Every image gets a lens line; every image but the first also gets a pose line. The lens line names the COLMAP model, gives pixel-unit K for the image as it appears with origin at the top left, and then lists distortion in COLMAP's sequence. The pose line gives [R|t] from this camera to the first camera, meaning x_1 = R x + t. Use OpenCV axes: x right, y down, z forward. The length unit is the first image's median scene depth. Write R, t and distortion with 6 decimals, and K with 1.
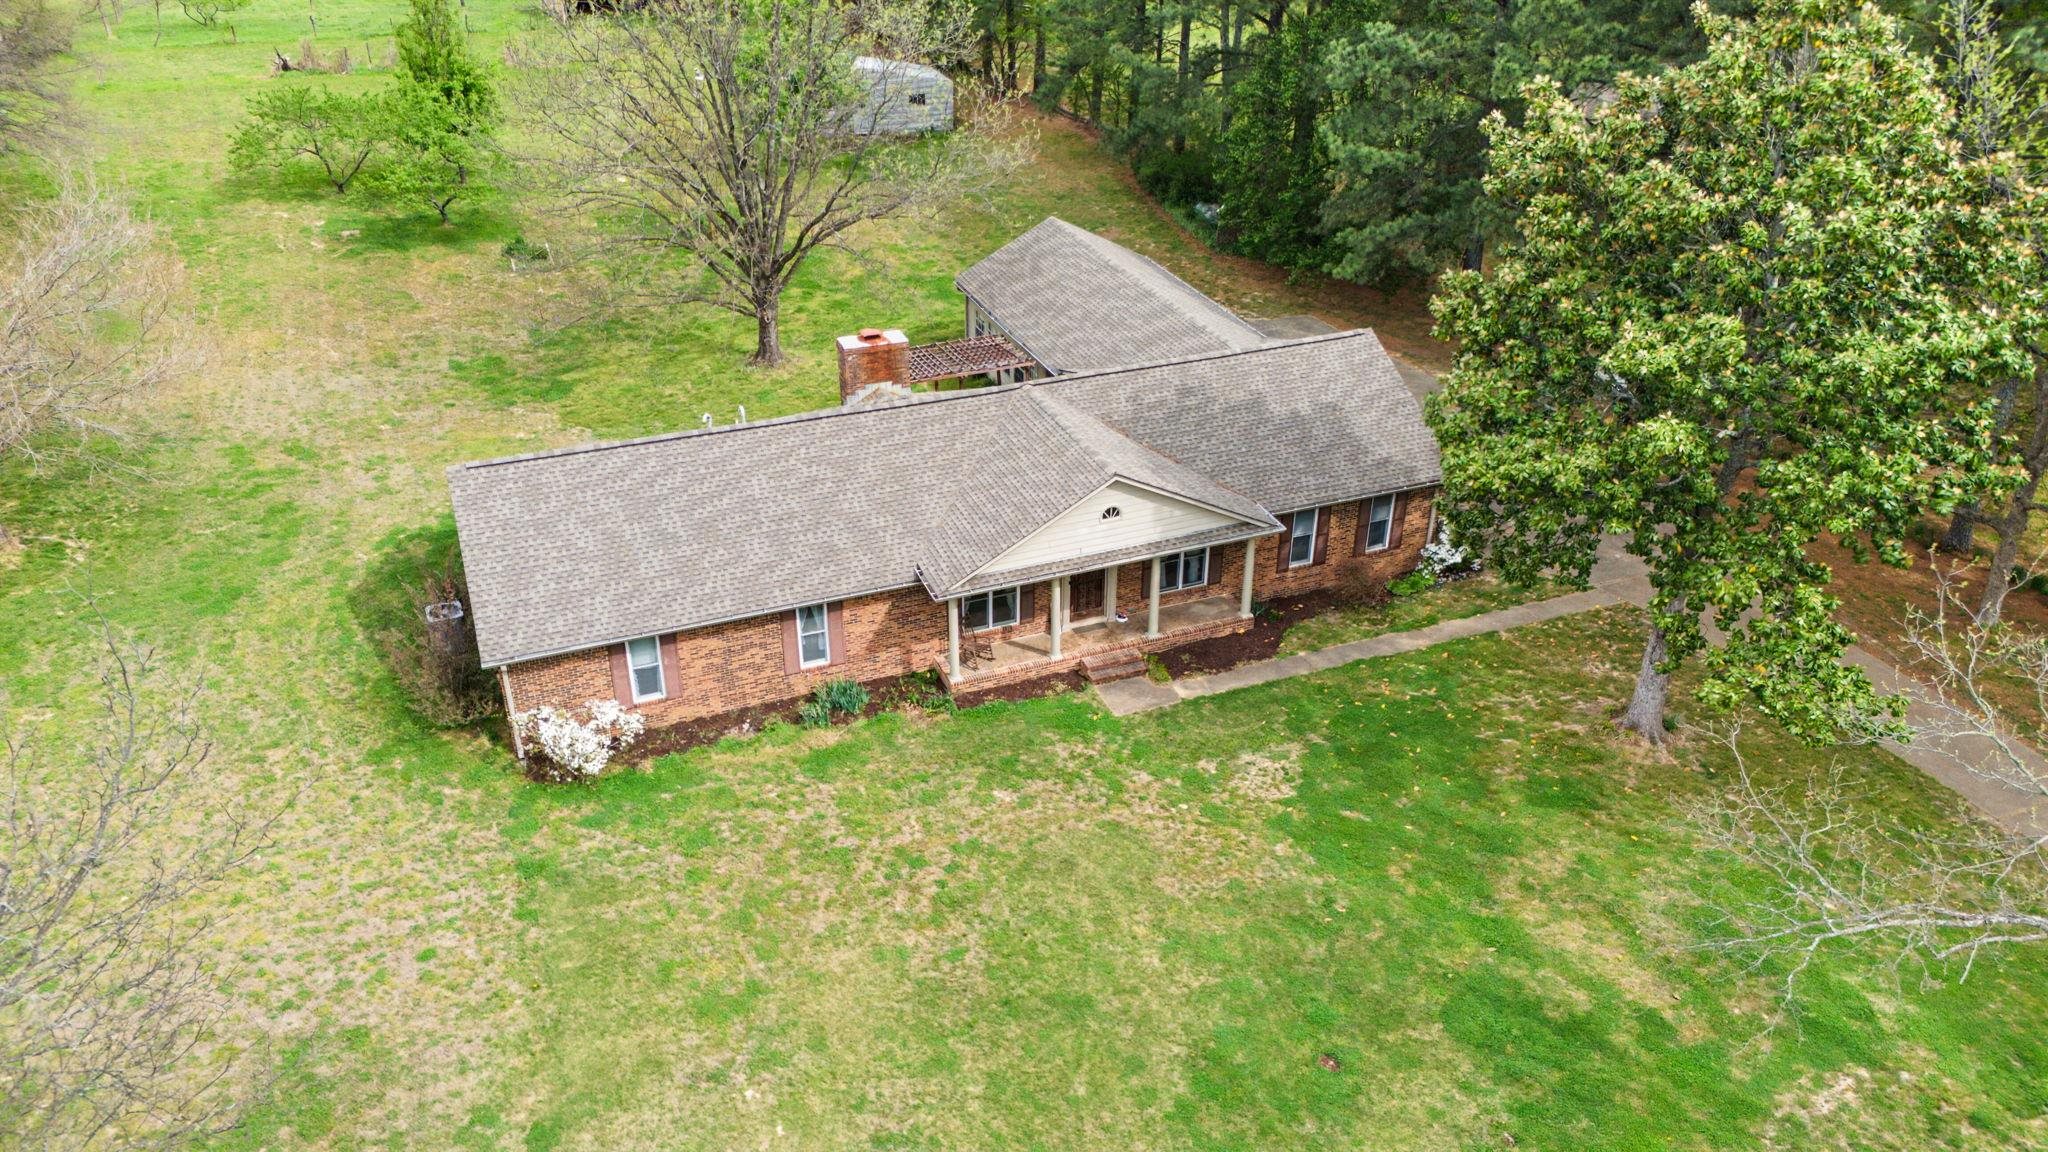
lens RADIAL K [[1337.6, 0, 1024.0], [0, 1337.6, 576.0], [0, 0, 1]] dist [0.056970, -0.000542]
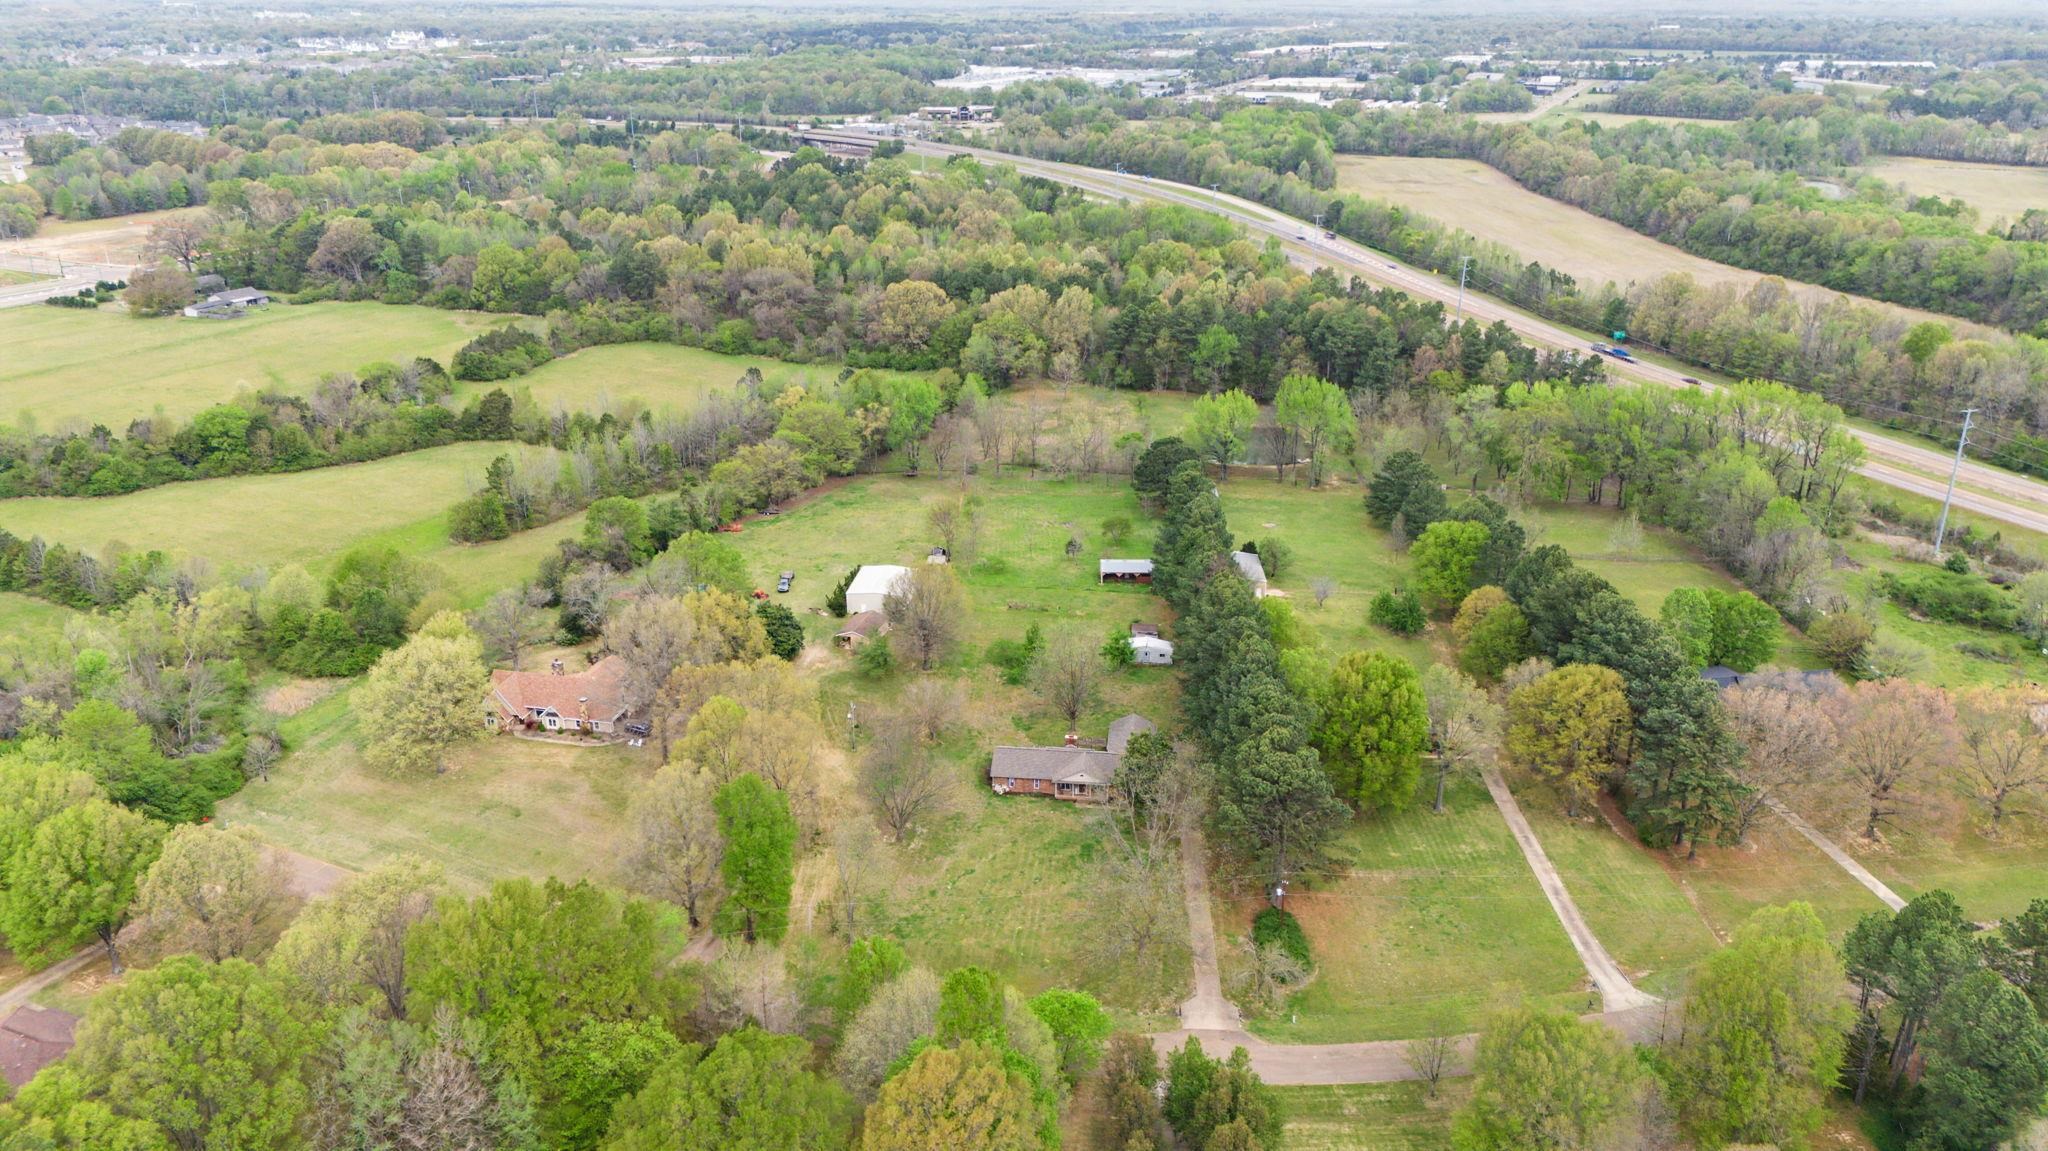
lens RADIAL K [[1337.6, 0, 1024.0], [0, 1337.6, 575.5], [0, 0, 1]] dist [0.056970, -0.000542]
pose [[0.867679, 0.161973, -0.469997, 2.638708], [-0.235210, 0.966673, -0.101090, -0.255935], [0.437960, 0.198262, 0.876860, -4.844381]]
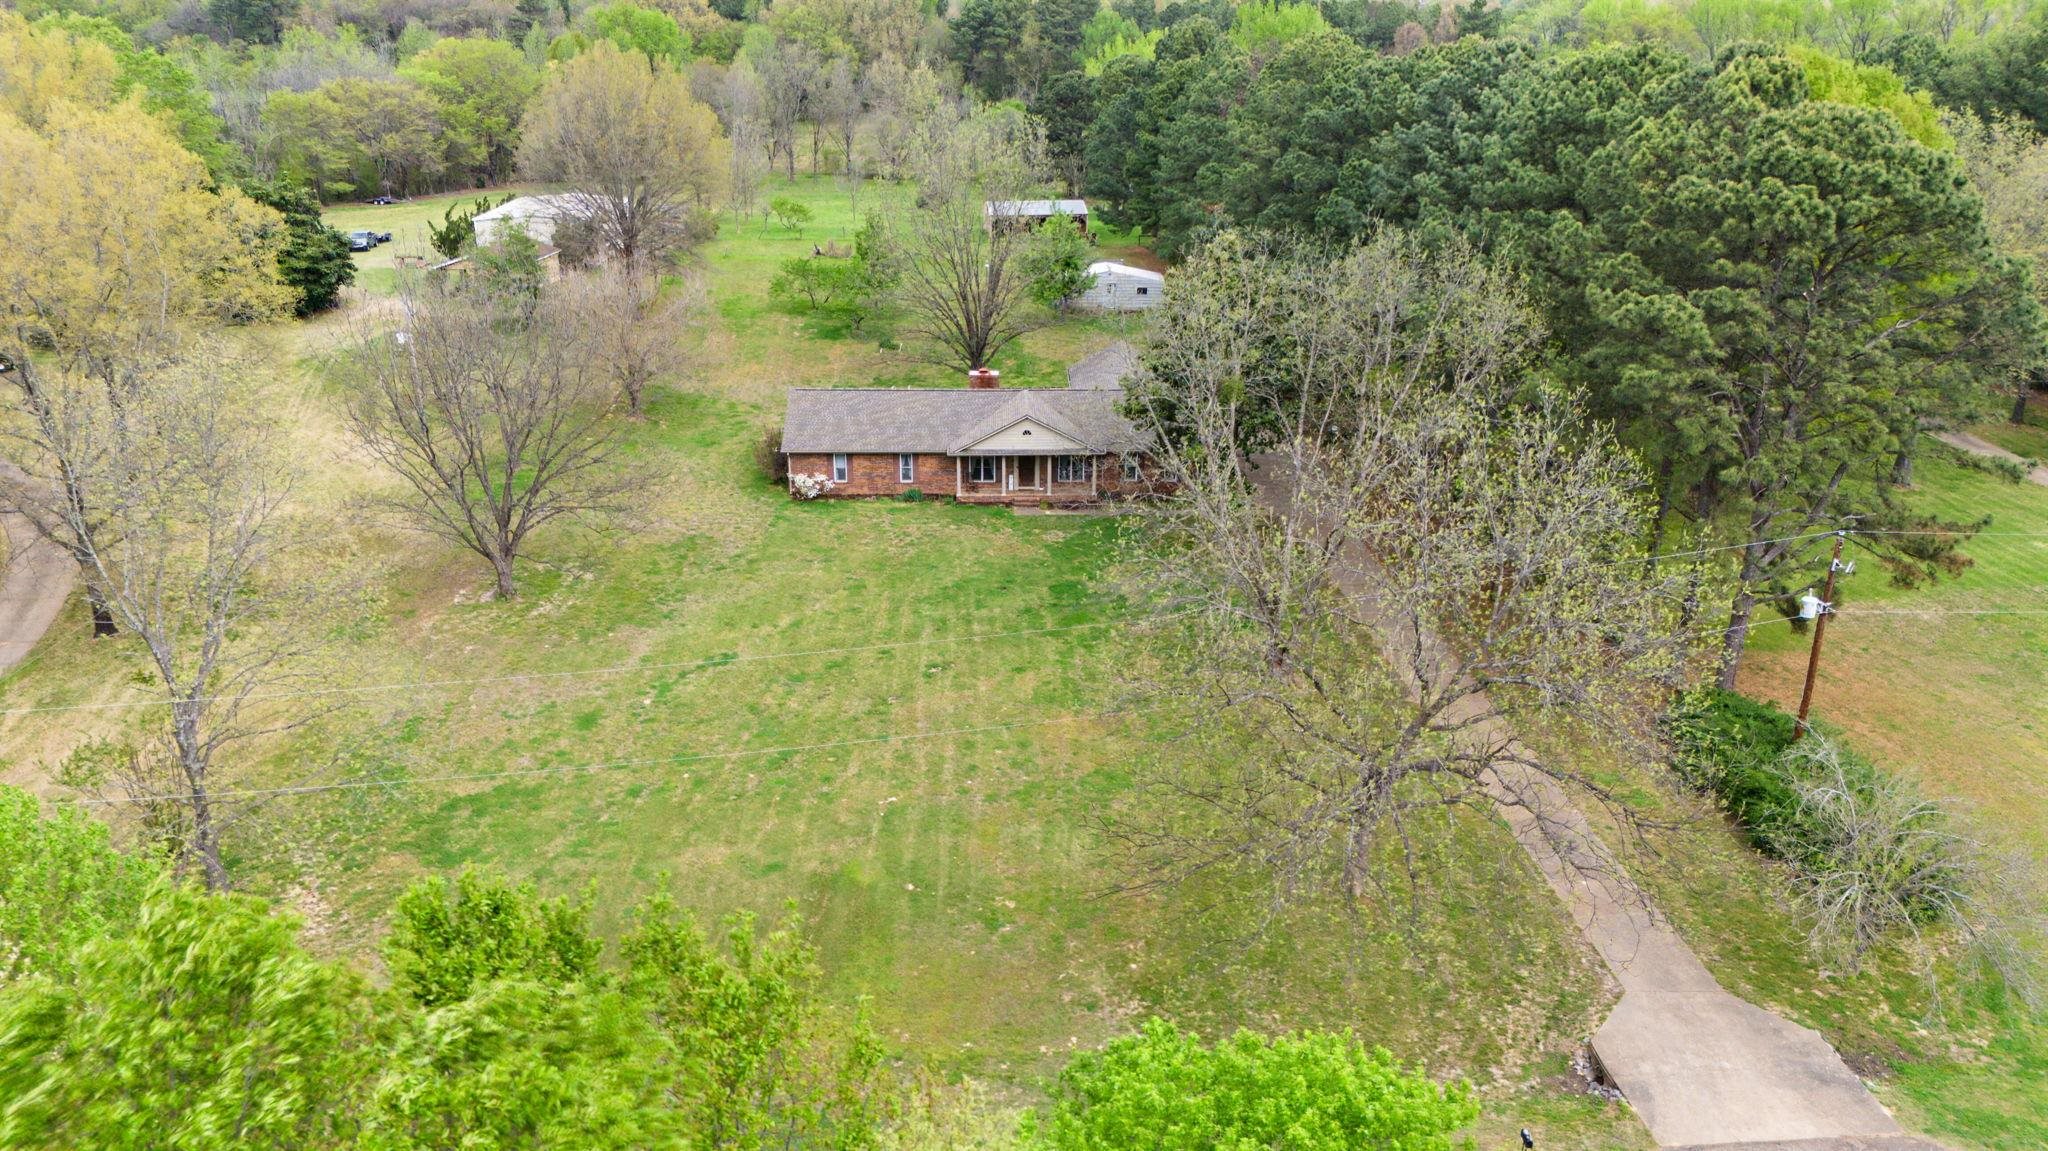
lens RADIAL K [[1337.6, 0, 1024.0], [0, 1337.6, 575.5], [0, 0, 1]] dist [0.056970, -0.000542]
pose [[0.930375, 0.140644, -0.338557, 0.891679], [-0.192841, 0.973149, -0.125673, 0.499059], [0.311791, 0.182211, 0.932516, -1.165682]]
